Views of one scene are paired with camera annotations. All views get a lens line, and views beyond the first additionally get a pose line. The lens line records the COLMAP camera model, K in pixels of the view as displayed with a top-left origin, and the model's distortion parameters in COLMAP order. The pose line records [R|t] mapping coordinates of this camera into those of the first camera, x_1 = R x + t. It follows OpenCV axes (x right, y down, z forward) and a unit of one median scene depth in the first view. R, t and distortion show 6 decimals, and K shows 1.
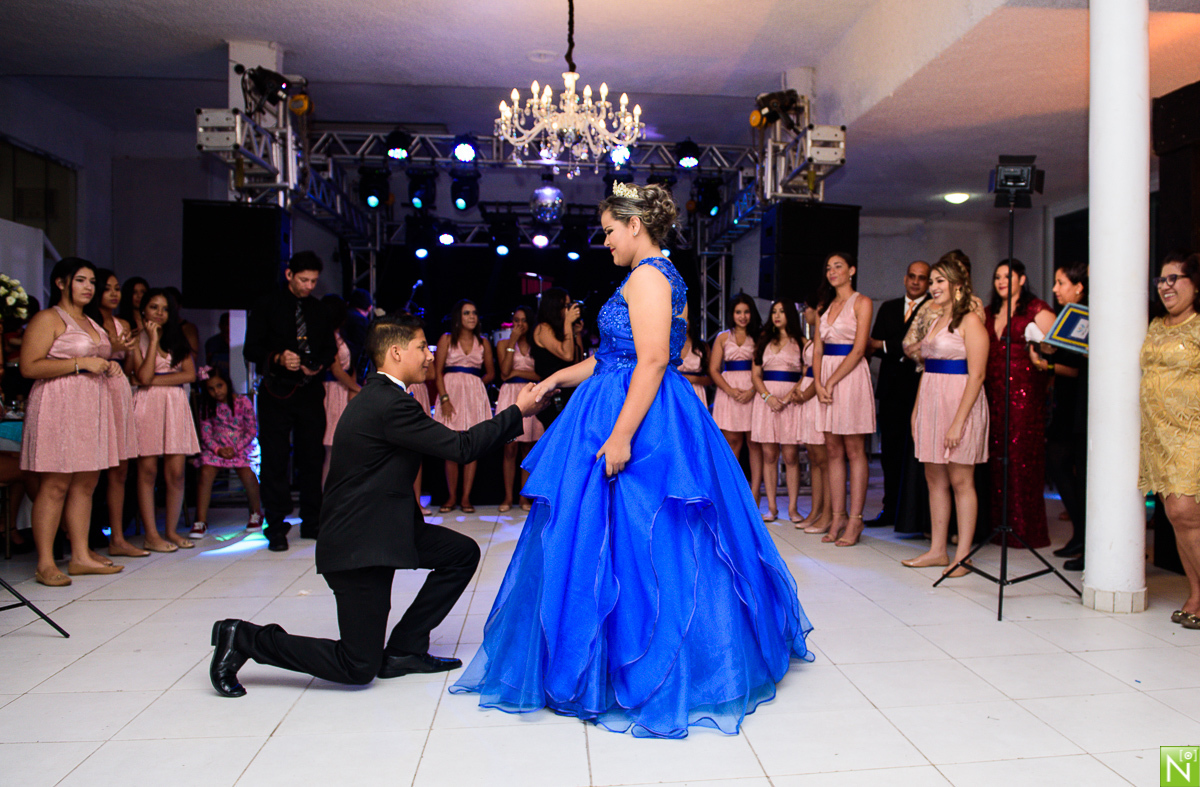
lens RADIAL K [[953.6, 0, 665.8], [0, 953.6, 388.9], [0, 0, 1]] dist [-0.010765, -0.006692]
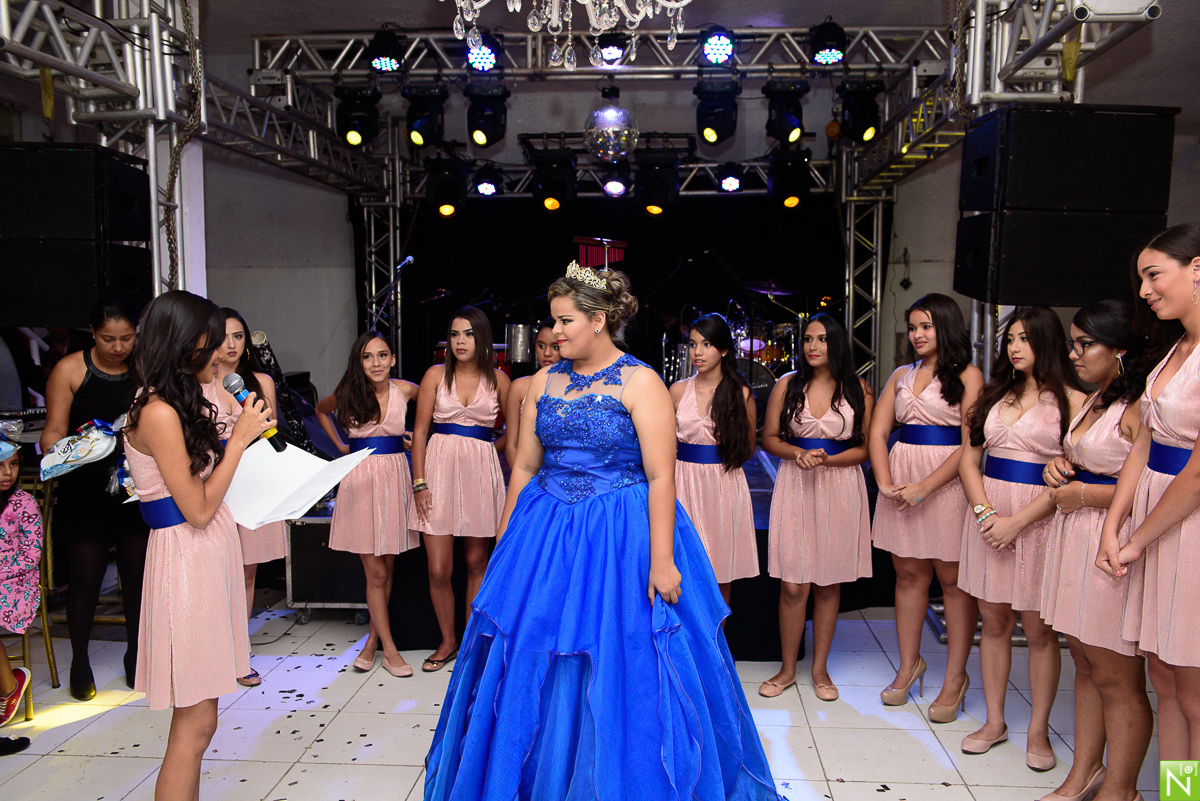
lens RADIAL K [[1007.4, 0, 600.0], [0, 1007.4, 400.5], [0, 0, 1]] dist [0.004225, 0.003707]
pose [[0.979643, 0.015272, -0.200167, 0.012541], [-0.002860, 0.998063, 0.062148, -0.051444], [0.200729, -0.060310, 0.977789, 0.299389]]
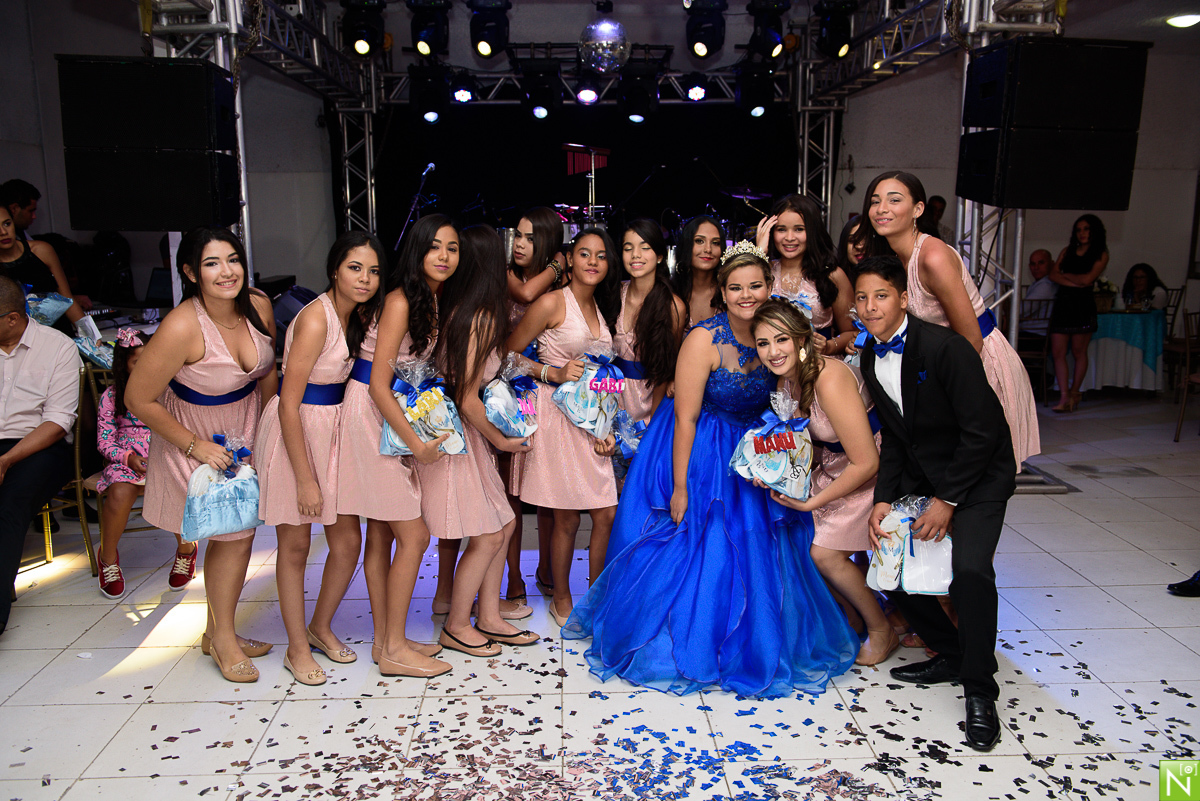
lens RADIAL K [[1007.4, 0, 600.0], [0, 1007.4, 400.5], [0, 0, 1]] dist [0.004225, 0.003707]
pose [[0.996086, 0.009494, -0.087878, -0.058915], [0.004255, 0.987913, 0.154953, -0.049500], [0.088287, -0.154720, 0.984006, 0.221953]]
